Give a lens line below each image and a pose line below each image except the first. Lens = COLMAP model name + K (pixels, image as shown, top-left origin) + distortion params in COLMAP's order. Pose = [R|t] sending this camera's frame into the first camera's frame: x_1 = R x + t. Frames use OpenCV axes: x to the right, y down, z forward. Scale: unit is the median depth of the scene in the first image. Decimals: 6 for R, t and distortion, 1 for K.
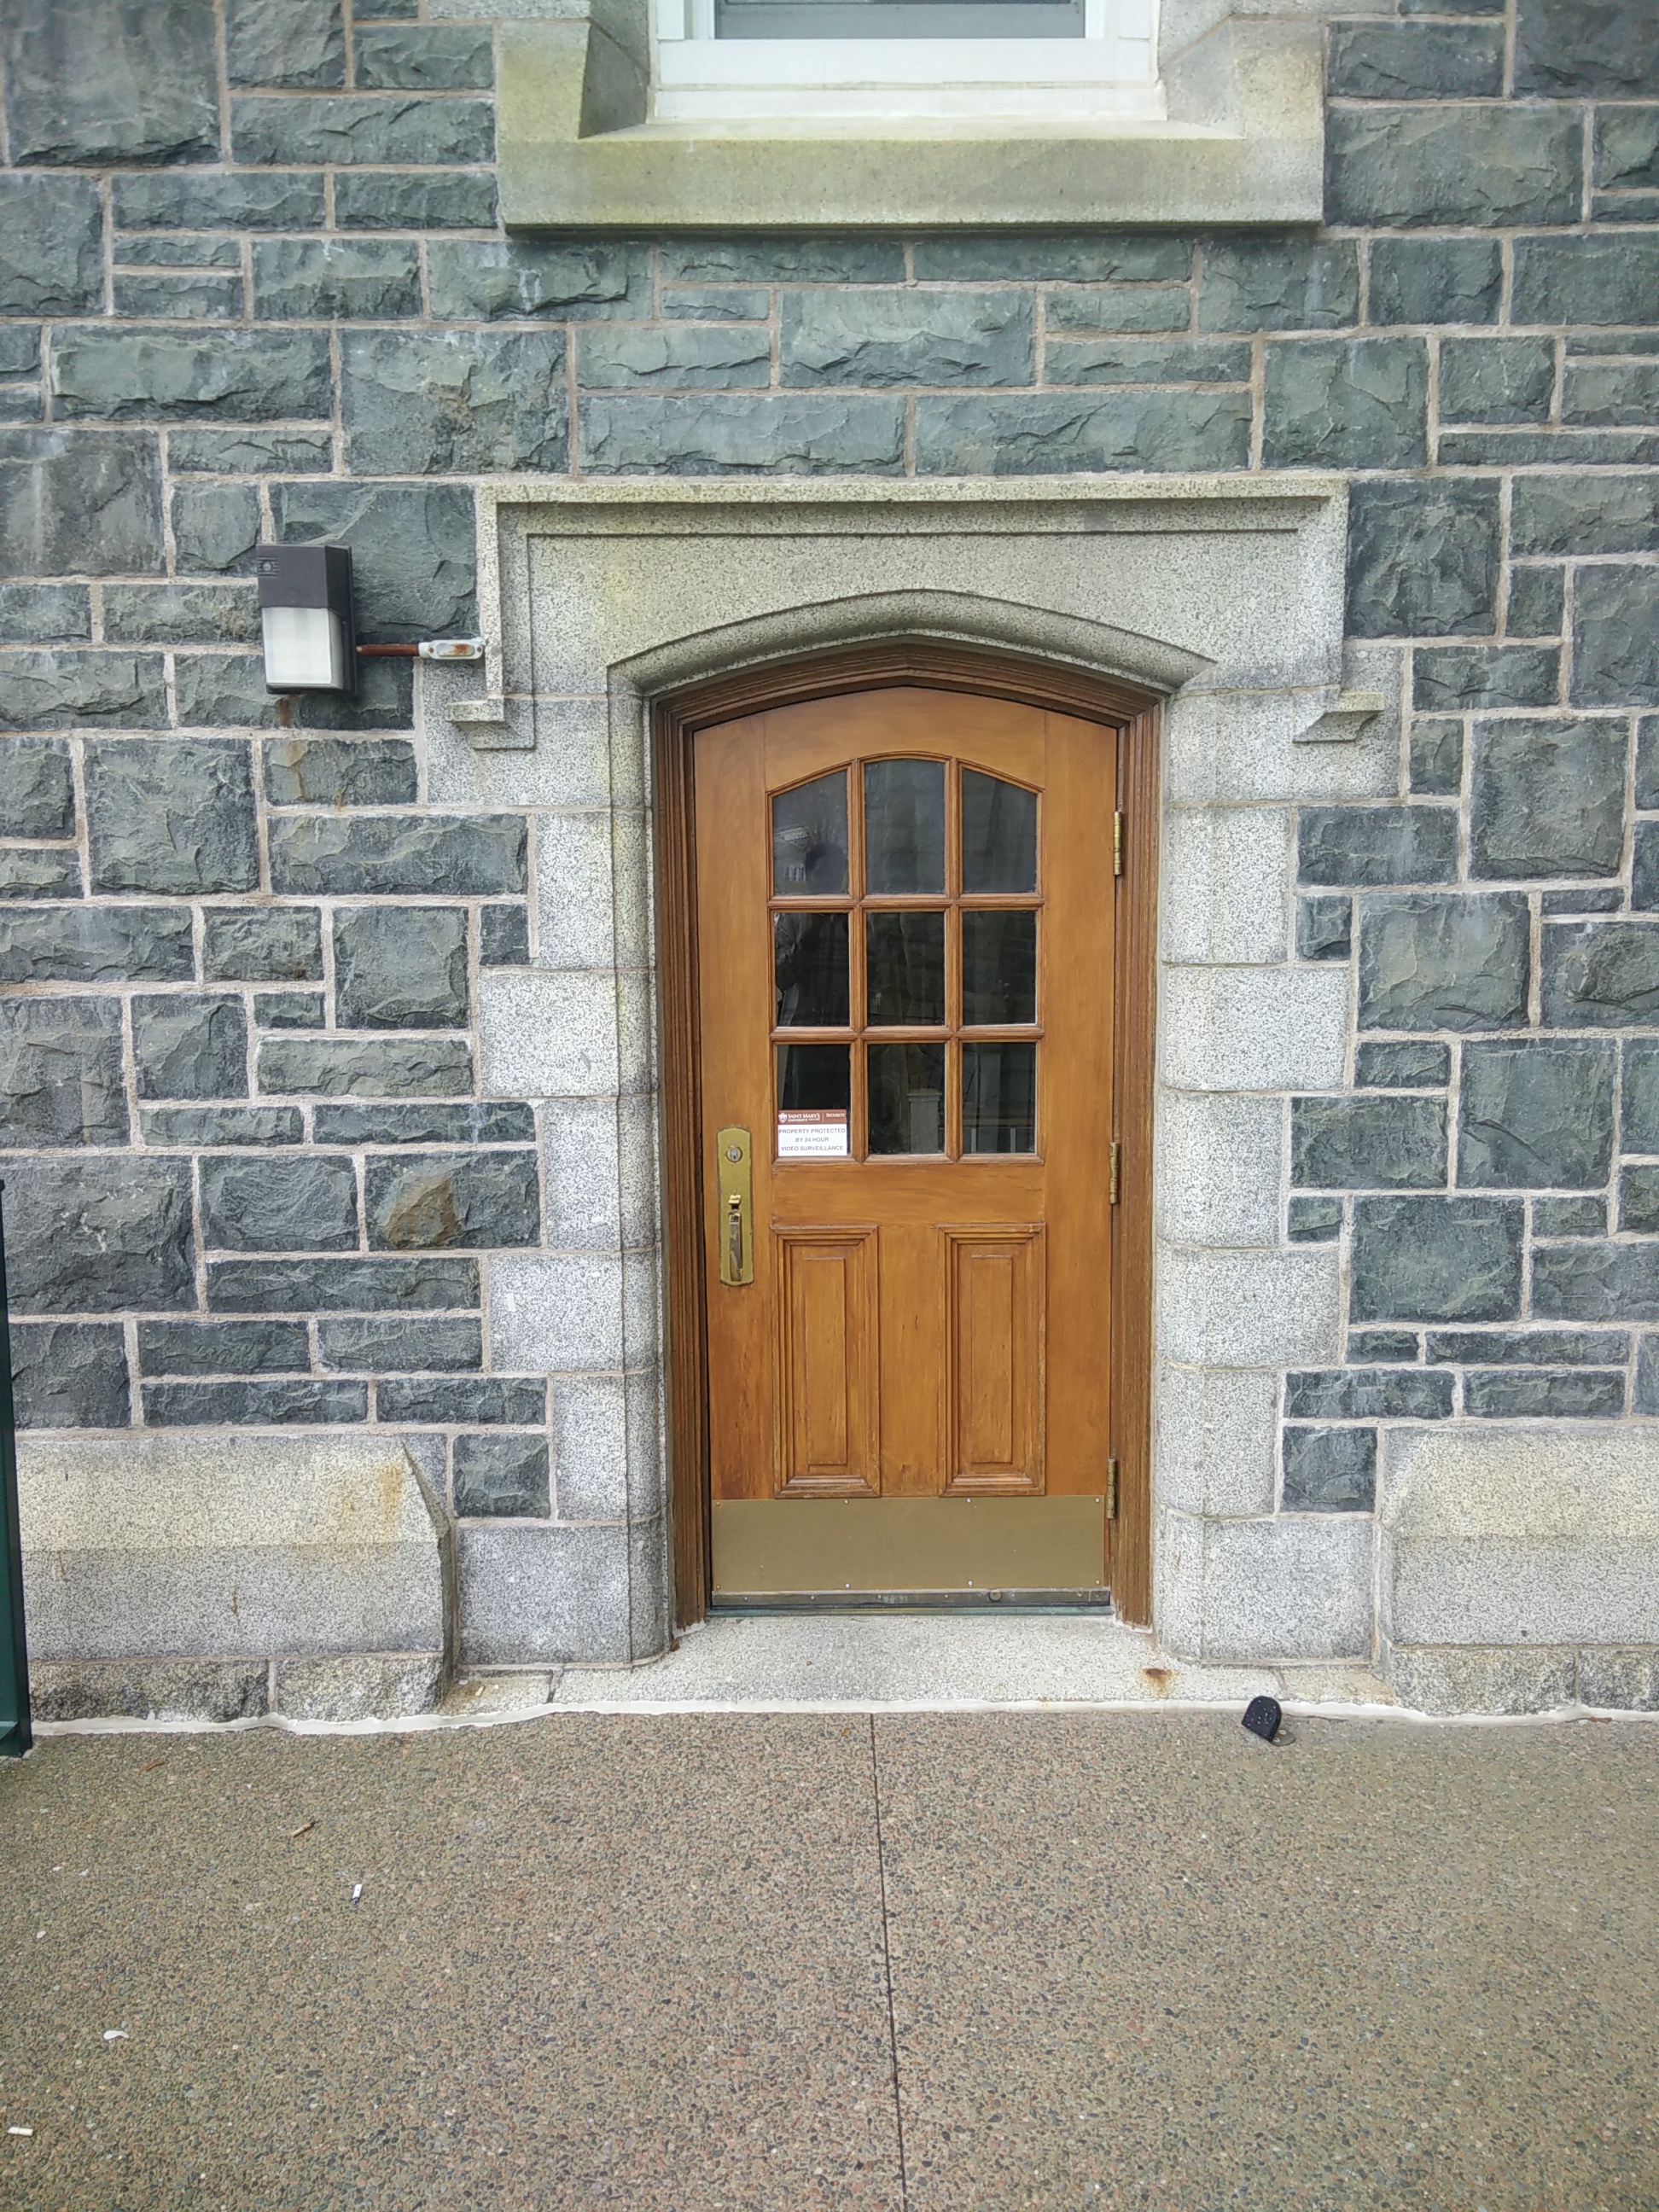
lens RADIAL K [[1779.1, 0, 834.7], [0, 1779.1, 1088.4], [0, 0, 1]] dist [0.071877, -0.064354]
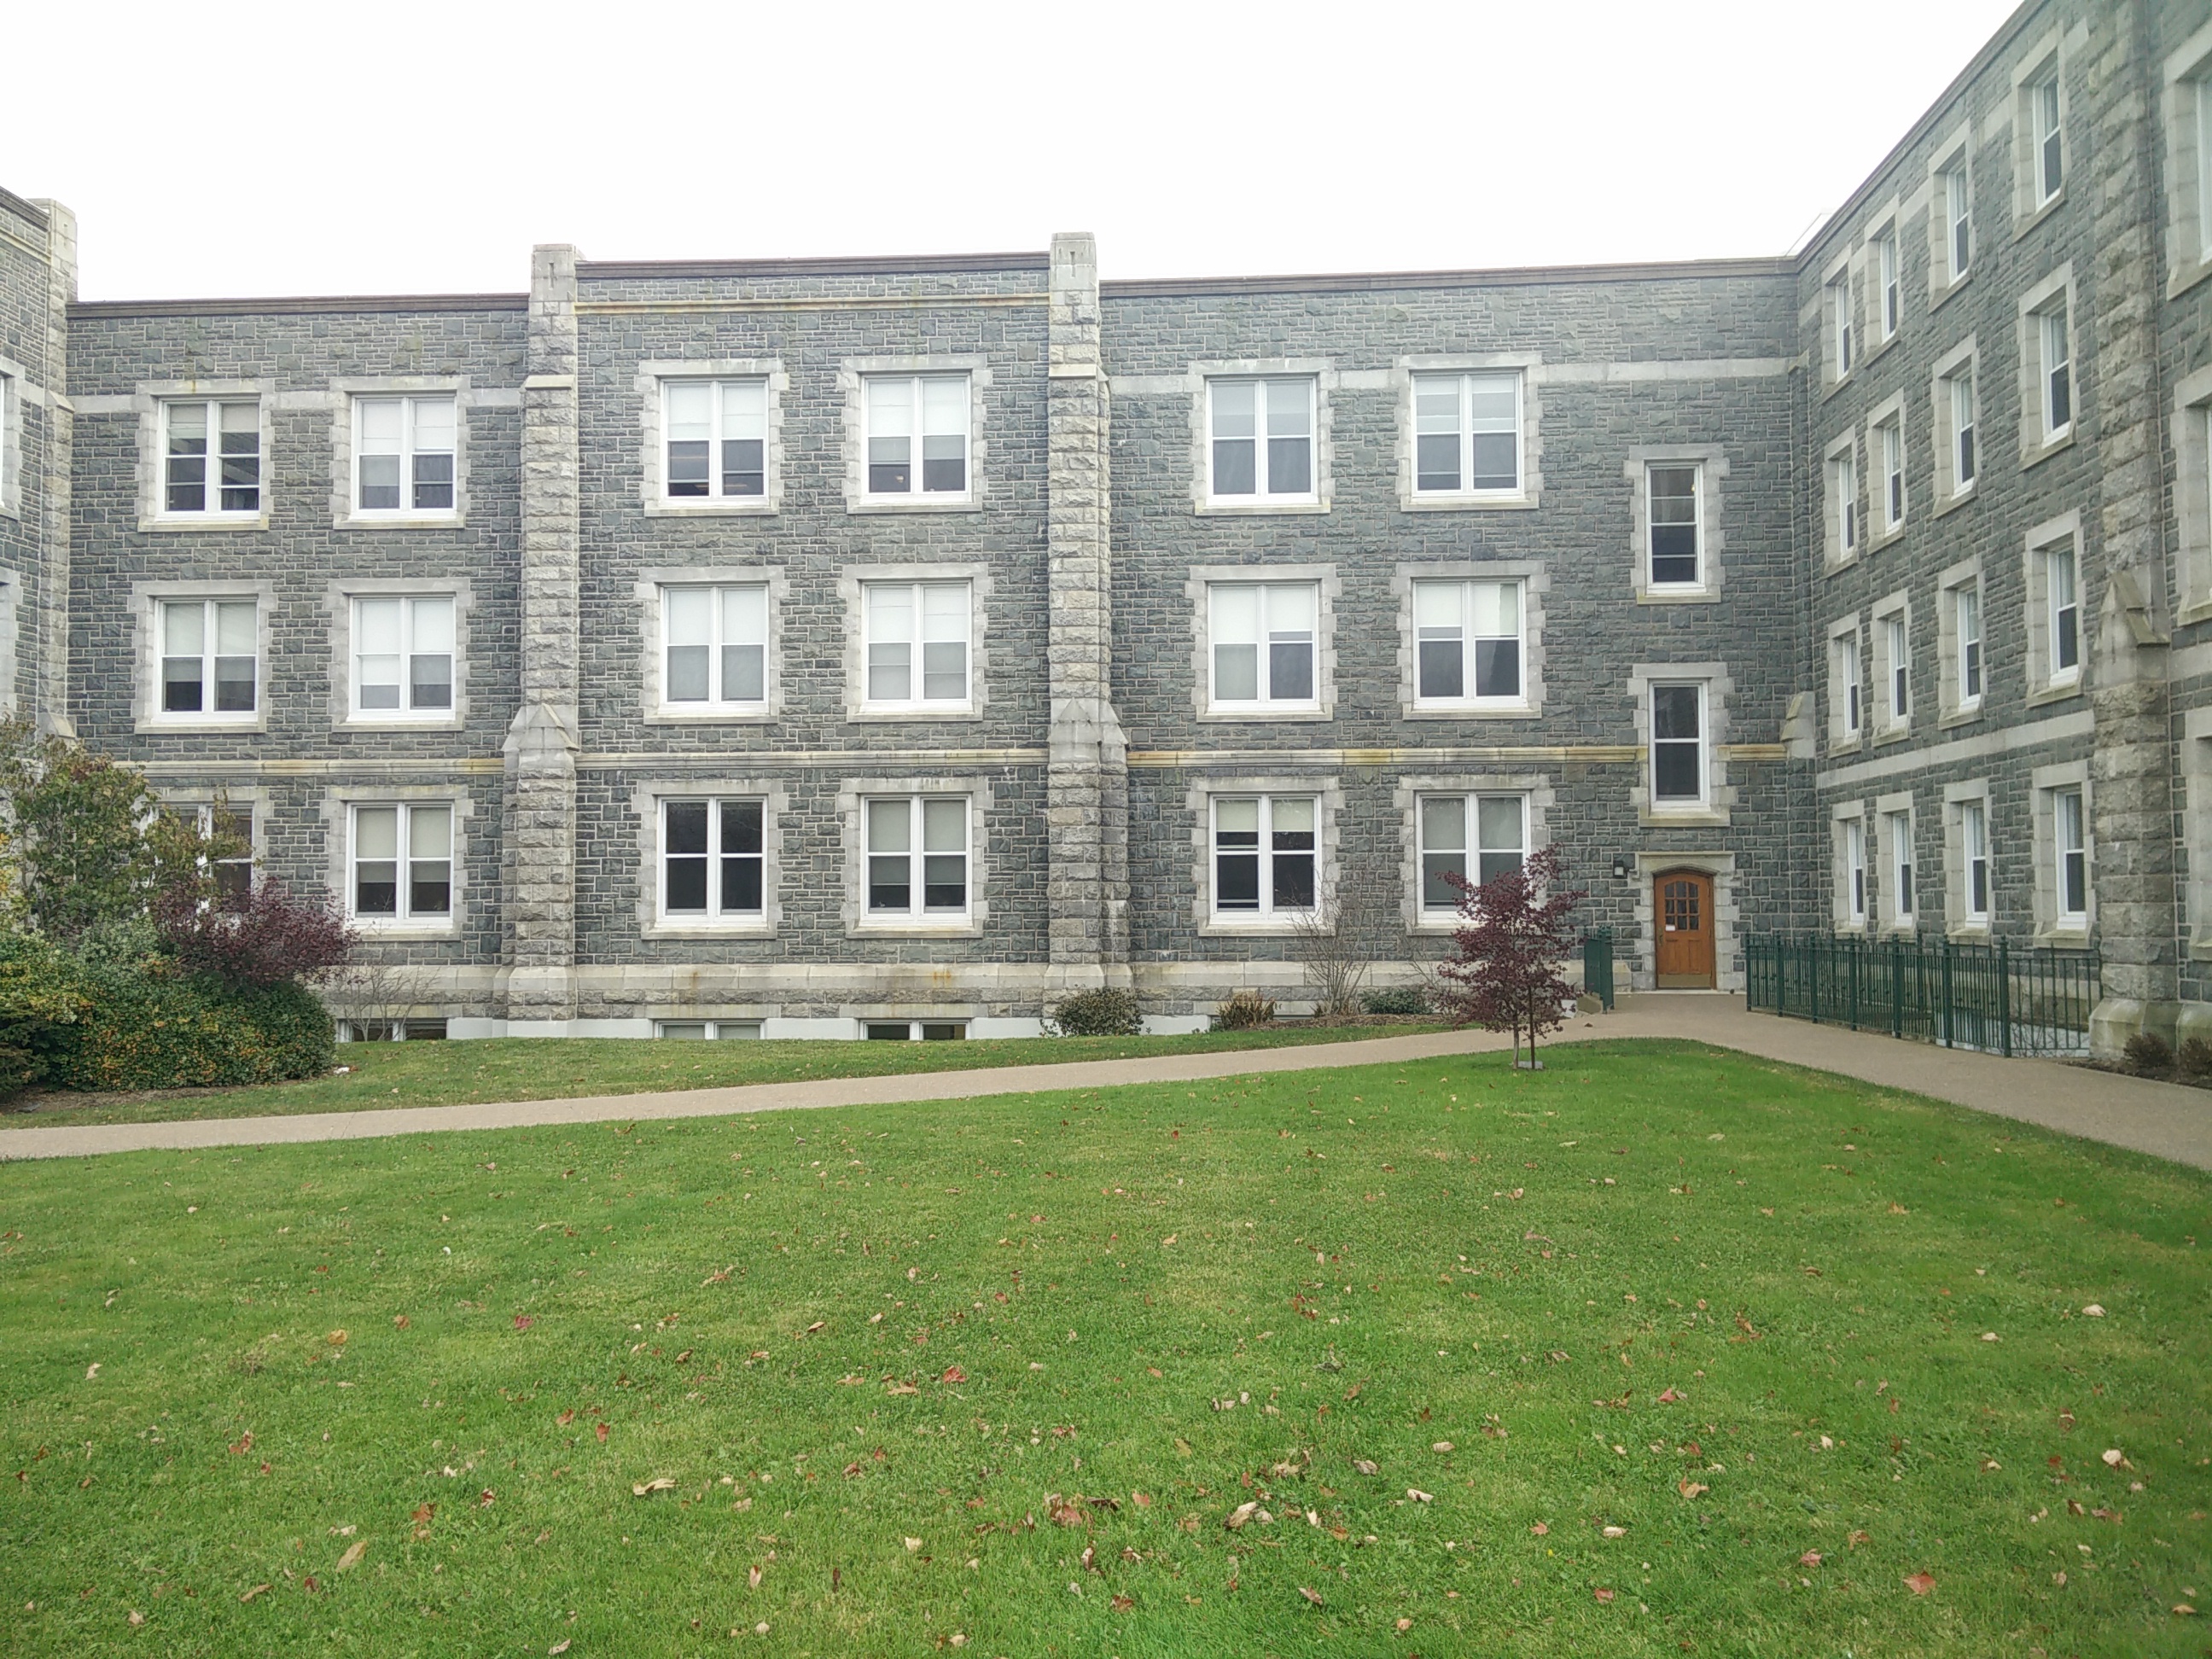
lens RADIAL K [[1779.1, 0, 1125.2], [0, 1779.1, 826.2], [0, 0, 1]] dist [0.071877, -0.064354]
pose [[0.997898, -0.001958, -0.064772, -2.110573], [-0.009137, 0.985304, -0.170564, 1.058211], [0.064155, 0.170797, 0.983215, -7.788685]]
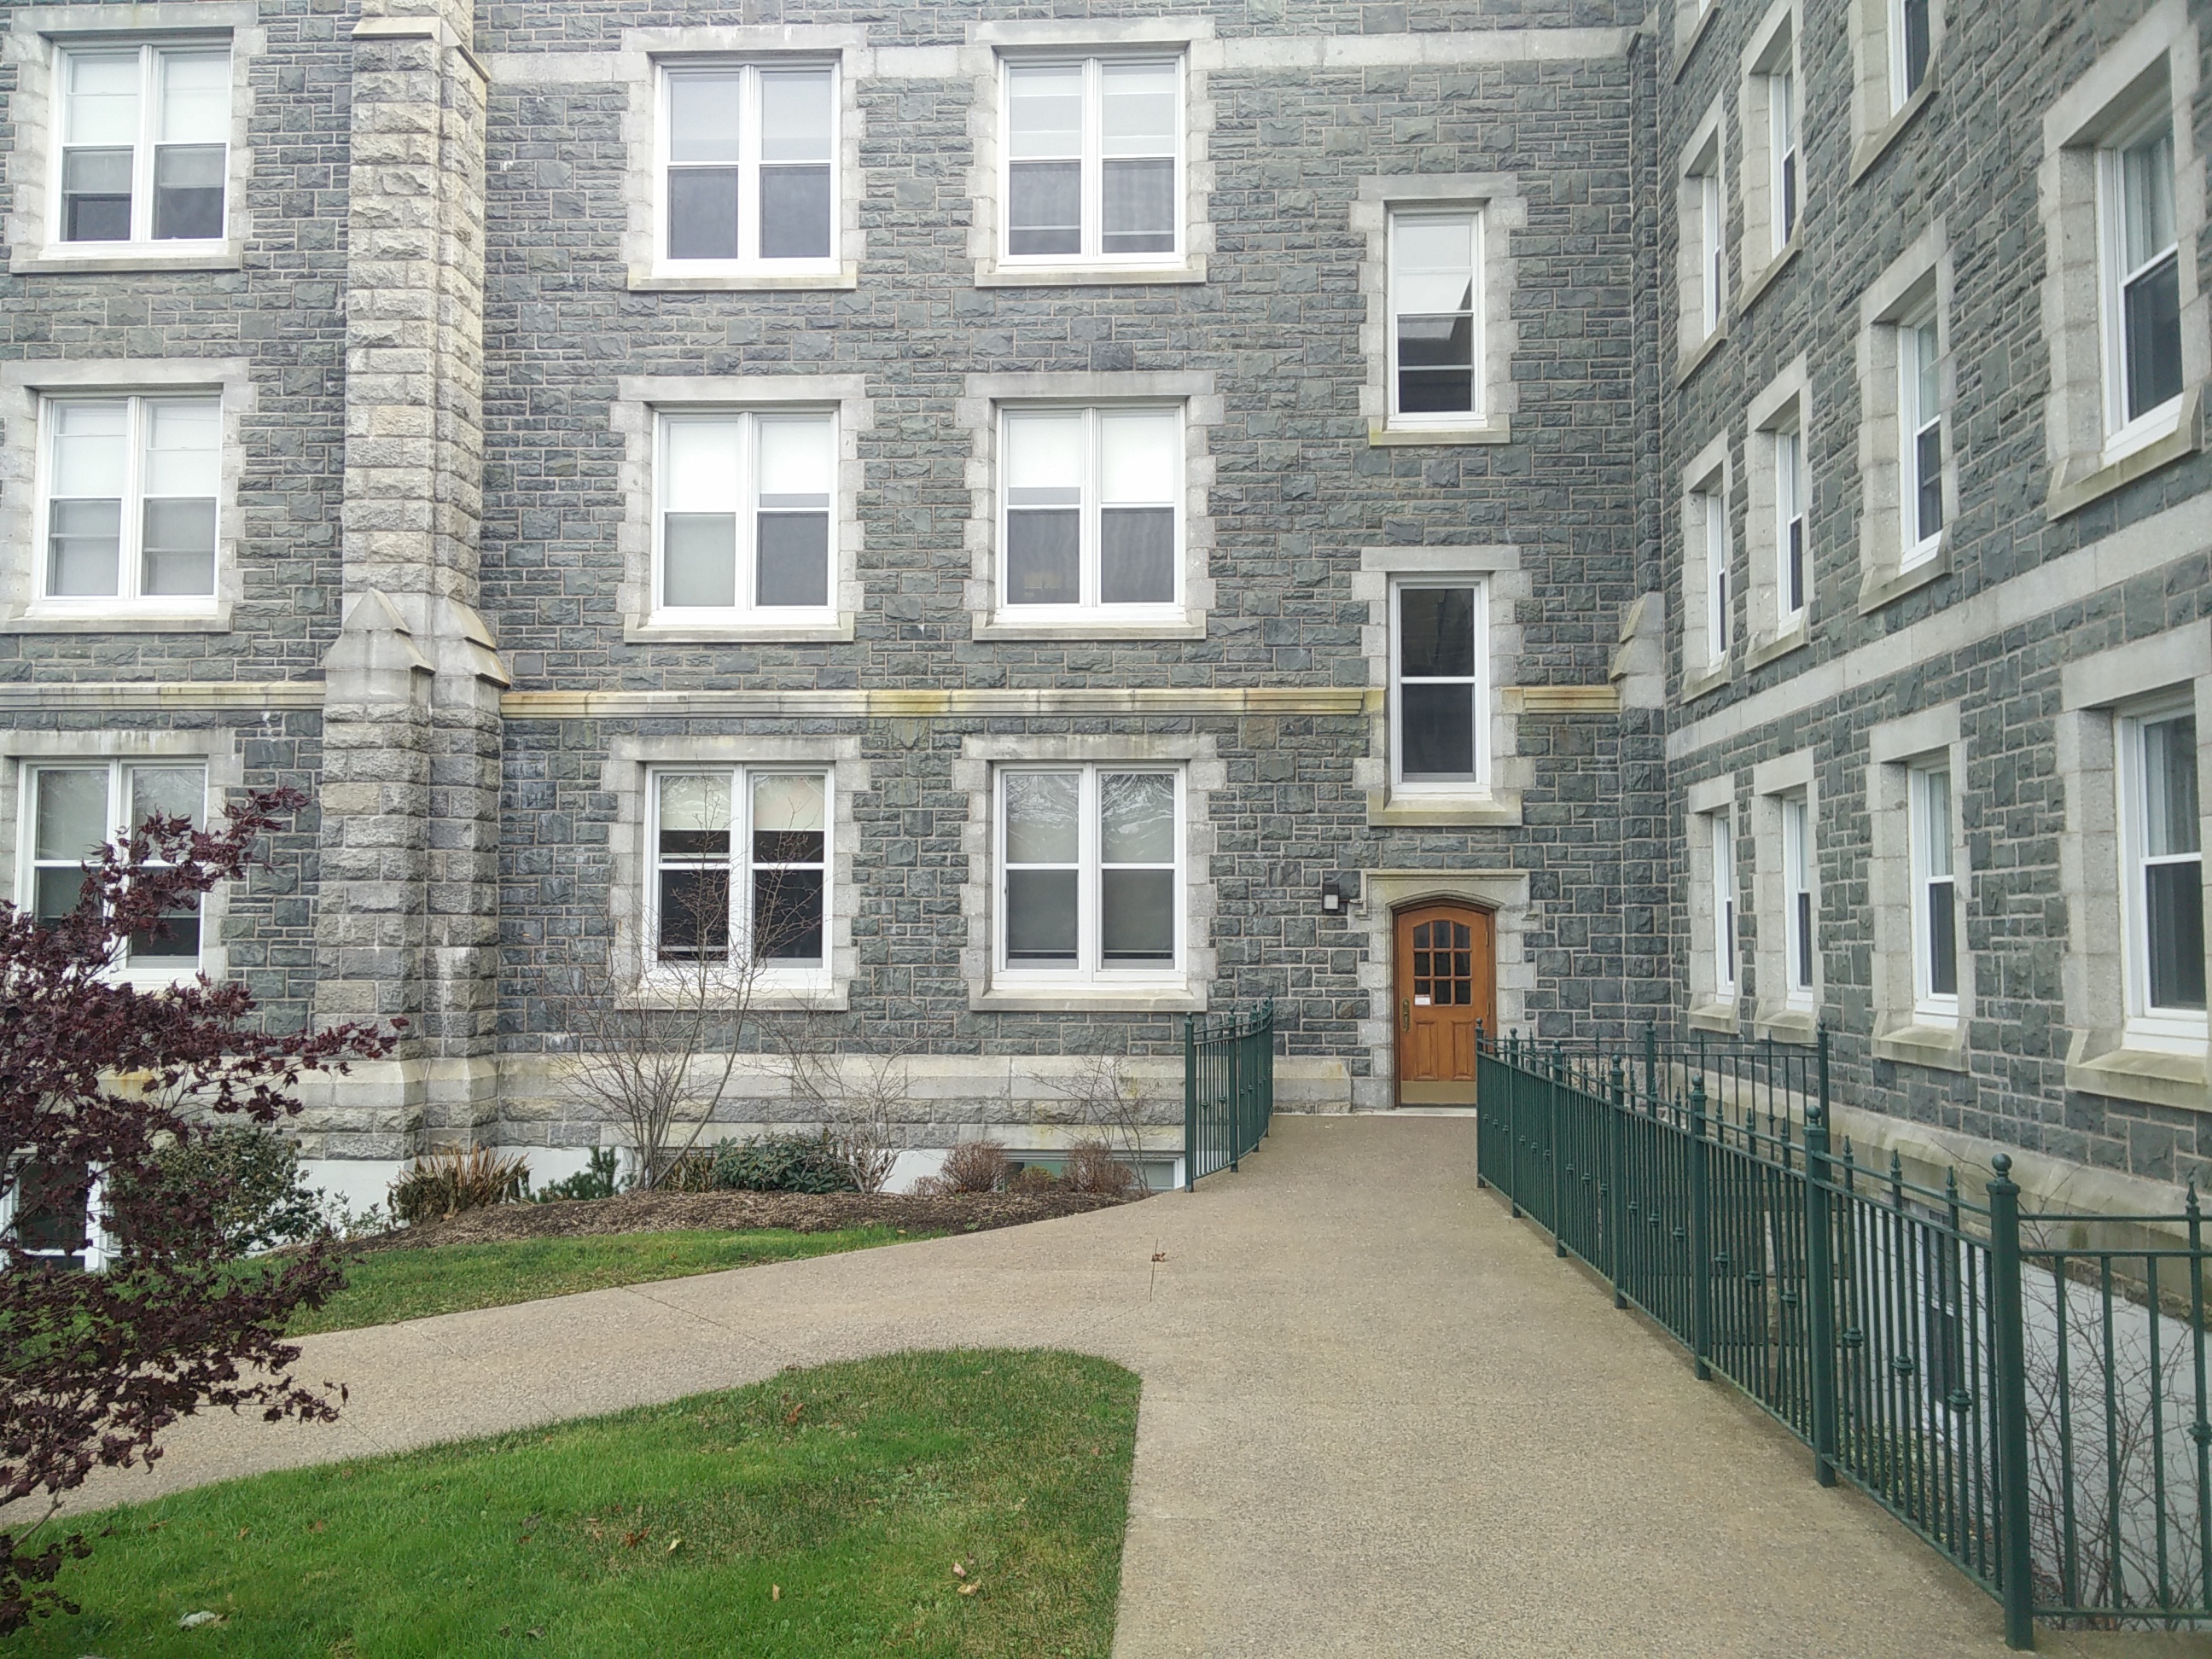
lens RADIAL K [[1779.1, 0, 1118.9], [0, 1779.1, 834.7], [0, 0, 1]] dist [0.071877, -0.064354]
pose [[0.998200, 0.005224, -0.059737, -0.577101], [-0.016045, 0.983145, -0.182120, 0.507024], [0.057779, 0.182751, 0.981460, -4.051651]]
